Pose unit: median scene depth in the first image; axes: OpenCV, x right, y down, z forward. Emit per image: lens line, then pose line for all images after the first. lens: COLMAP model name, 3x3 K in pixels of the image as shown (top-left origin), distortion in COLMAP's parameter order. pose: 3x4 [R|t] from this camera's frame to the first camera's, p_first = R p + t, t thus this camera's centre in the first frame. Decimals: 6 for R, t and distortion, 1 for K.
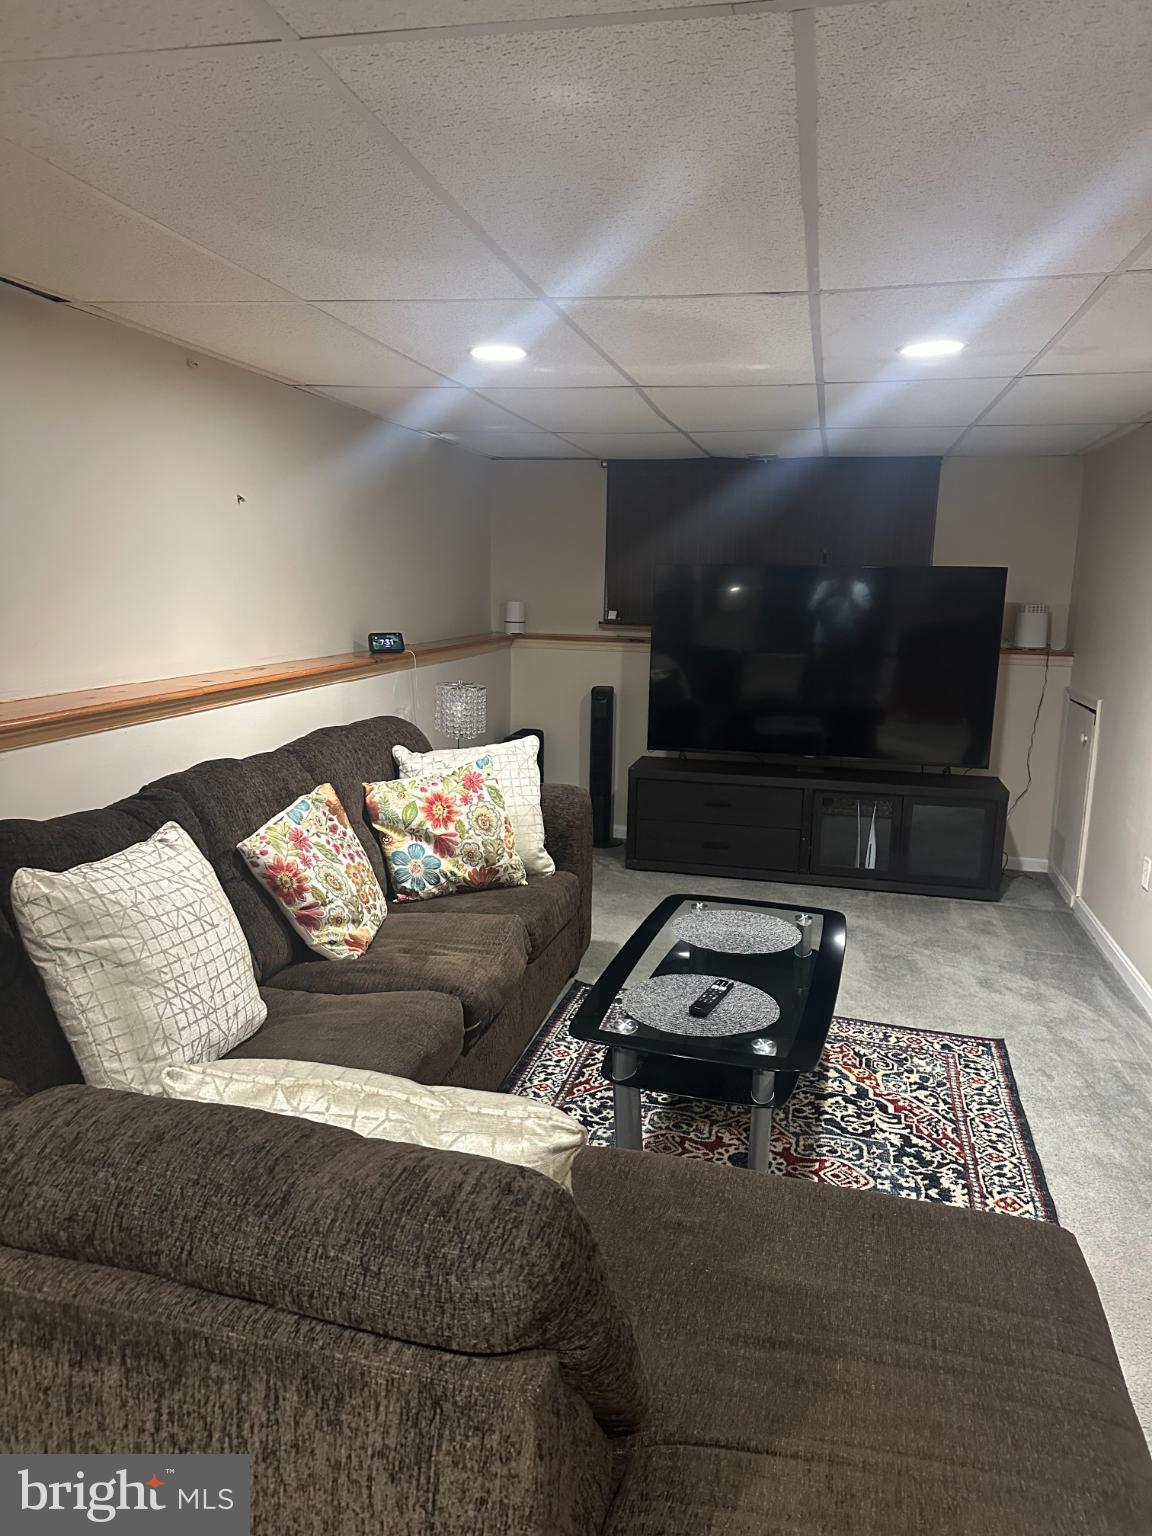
lens RADIAL K [[1060.3, 0, 576.3], [0, 1060.3, 767.0], [0, 0, 1]] dist [0.000158, -0.007885]
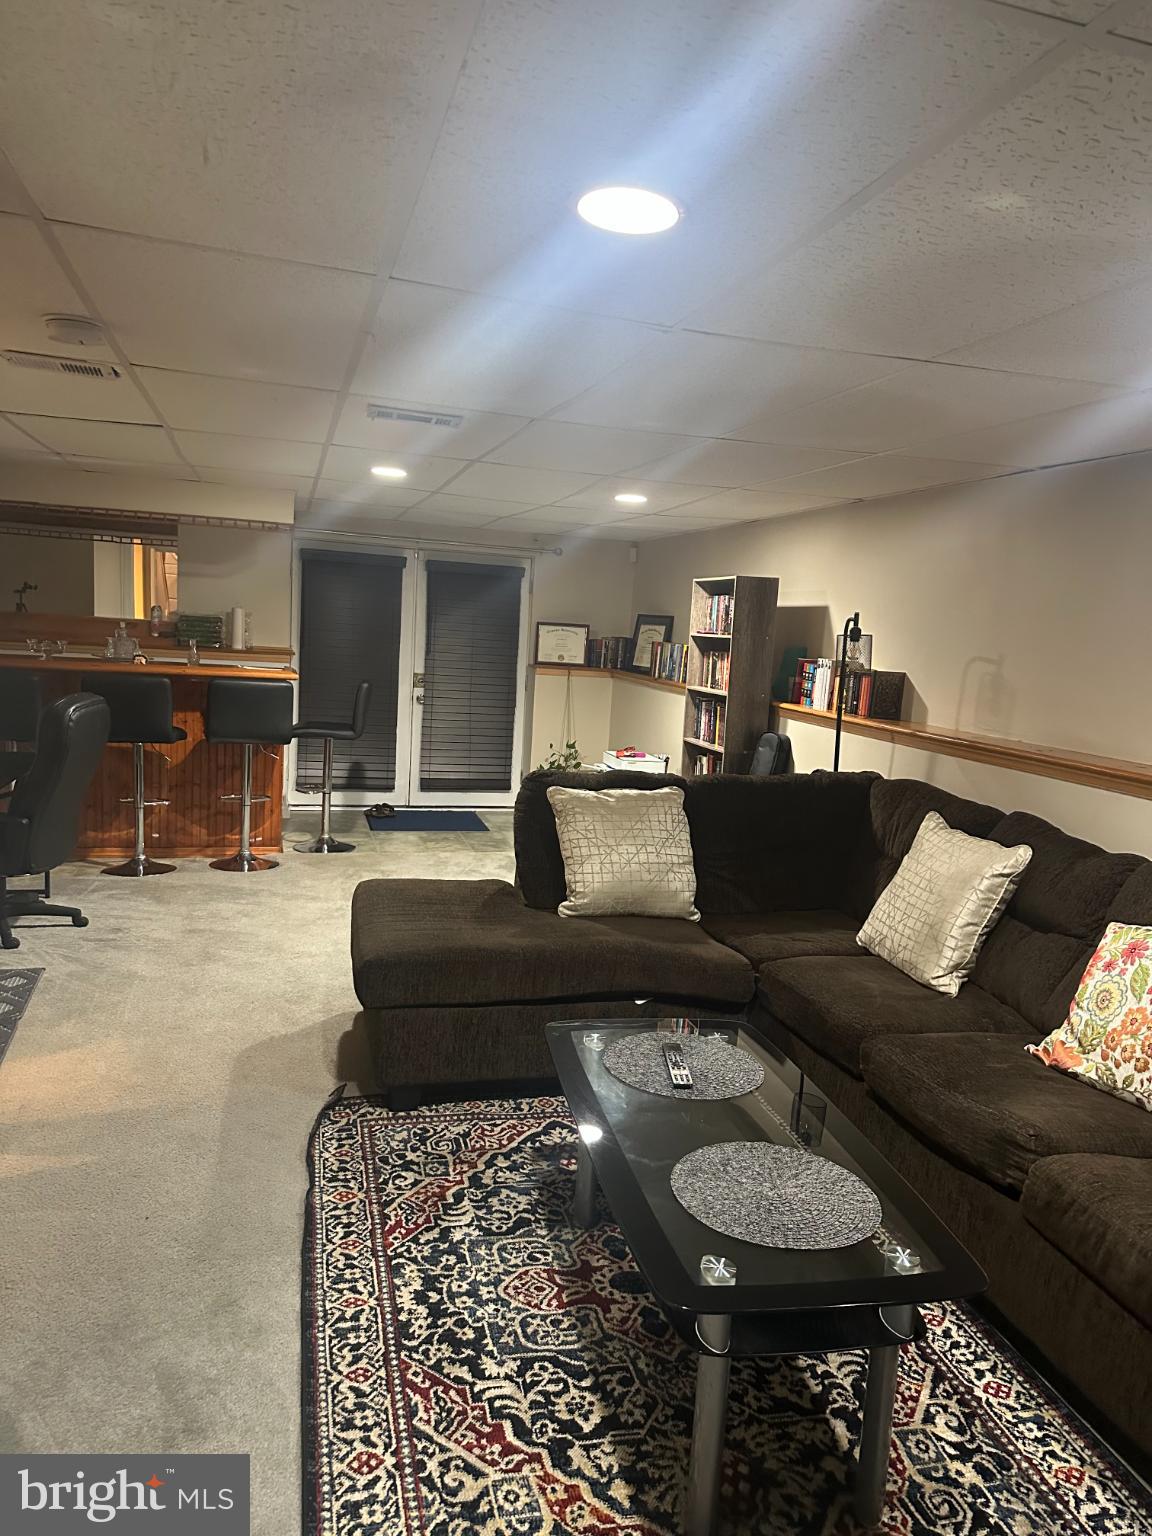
lens RADIAL K [[1060.3, 0, 580.2], [0, 1060.3, 769.6], [0, 0, 1]] dist [0.000158, -0.007885]
pose [[-0.871145, -0.009643, -0.490931, 0.622407], [-0.170323, 0.943666, 0.283698, -0.265841], [0.460540, 0.330759, -0.823712, 1.524450]]
